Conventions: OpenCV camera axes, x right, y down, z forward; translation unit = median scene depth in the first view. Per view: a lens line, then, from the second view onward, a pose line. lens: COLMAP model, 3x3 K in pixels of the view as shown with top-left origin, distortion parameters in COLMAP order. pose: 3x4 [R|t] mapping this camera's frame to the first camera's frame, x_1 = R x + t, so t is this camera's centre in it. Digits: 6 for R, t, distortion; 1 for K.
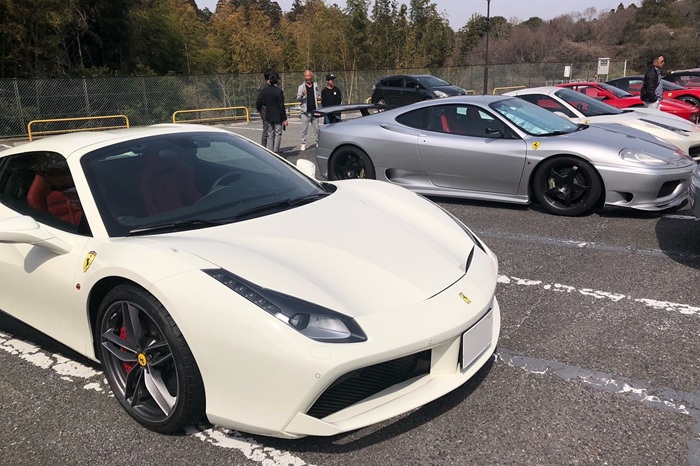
lens RADIAL K [[523.6, 0, 374.7], [0, 523.6, 224.9], [0, 0, 1]] dist [0.015369, 0.002234]
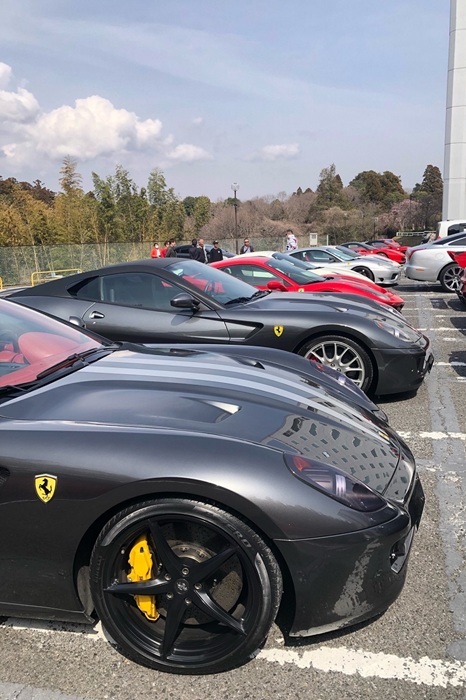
lens RADIAL K [[569.9, 0, 257.7], [0, 569.9, 350.2], [0, 0, 1]] dist [0.045088, -0.080743]
pose [[0.936666, -0.070614, 0.343031, -0.169678], [0.106826, 0.990392, -0.087822, 0.072113], [-0.333534, 0.118904, 0.935210, -0.222136]]
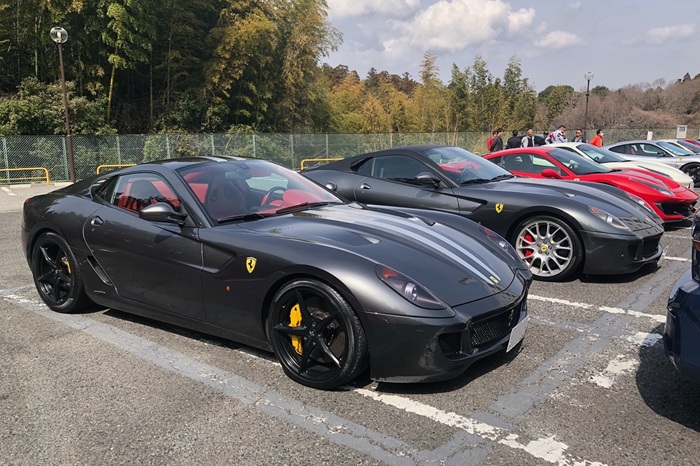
lens RADIAL K [[569.9, 0, 350.0], [0, 569.9, 233.0], [0, 0, 1]] dist [0.045088, -0.080743]
pose [[0.994791, 0.034500, -0.095923, -0.143058], [-0.045255, 0.992642, -0.112309, 0.083586], [0.091342, 0.116065, 0.989033, -0.261527]]
